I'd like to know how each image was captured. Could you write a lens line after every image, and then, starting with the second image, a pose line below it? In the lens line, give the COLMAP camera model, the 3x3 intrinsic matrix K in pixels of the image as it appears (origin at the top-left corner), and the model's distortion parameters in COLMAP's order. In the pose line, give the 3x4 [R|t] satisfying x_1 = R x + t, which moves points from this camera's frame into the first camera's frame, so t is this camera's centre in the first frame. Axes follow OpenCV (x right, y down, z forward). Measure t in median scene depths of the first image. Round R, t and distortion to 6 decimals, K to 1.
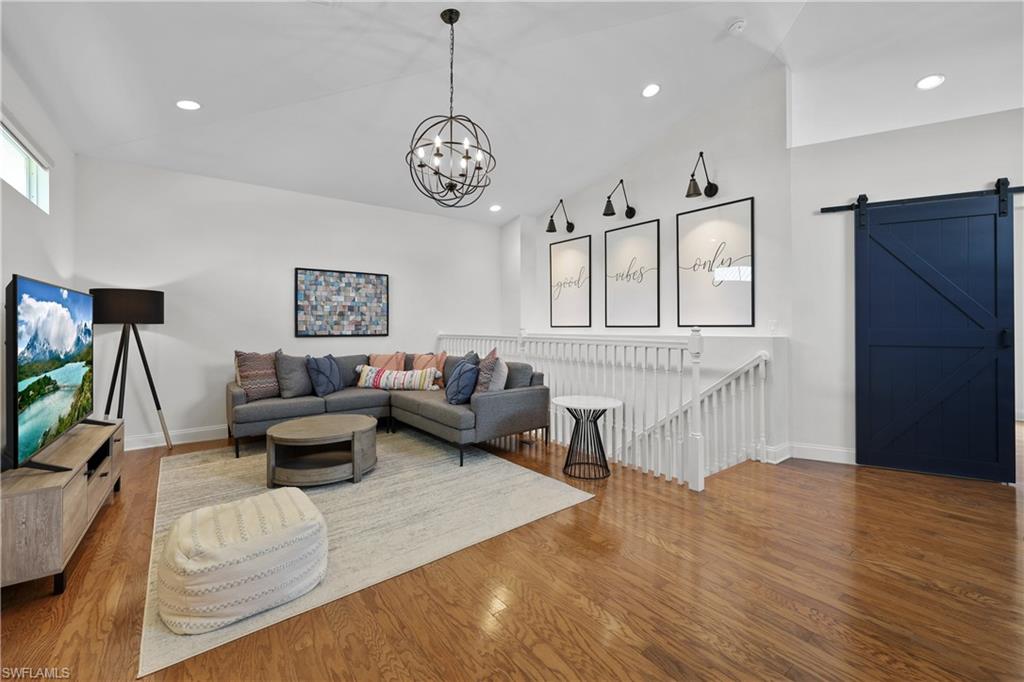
lens RADIAL K [[419.9, 0, 520.0], [0, 419.9, 322.5], [0, 0, 1]] dist [-0.002885, -0.000274]
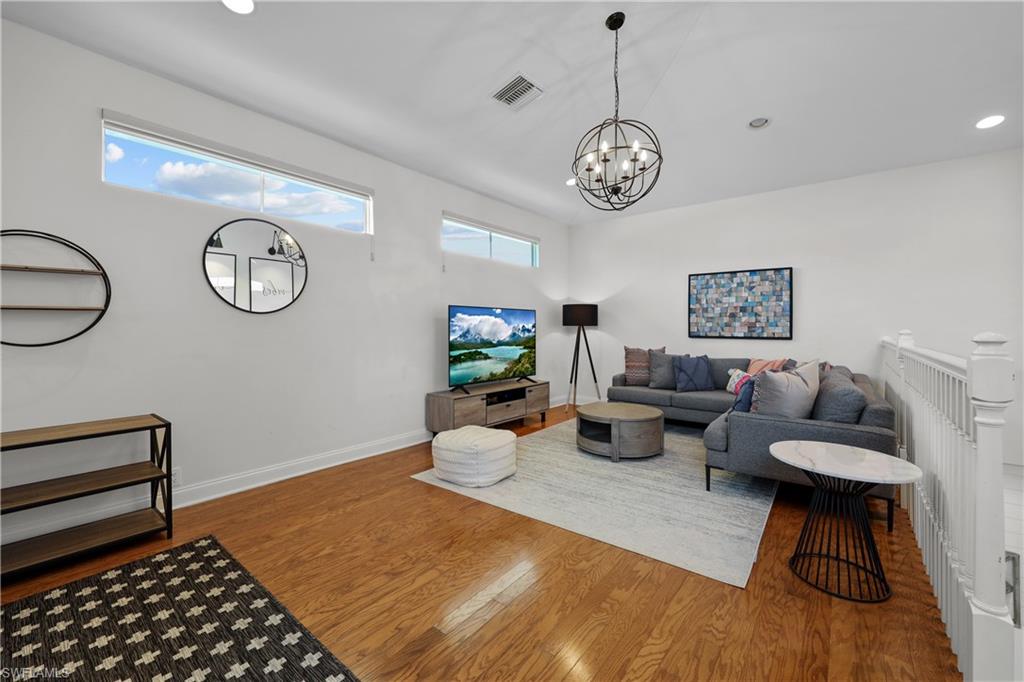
lens RADIAL K [[419.9, 0, 514.7], [0, 419.9, 331.2], [0, 0, 1]] dist [-0.002885, -0.000274]
pose [[0.228366, 0.010487, -0.973519, 0.432975], [0.006112, 0.999907, 0.012205, 0.001564], [0.973556, -0.008737, 0.228281, 0.299609]]
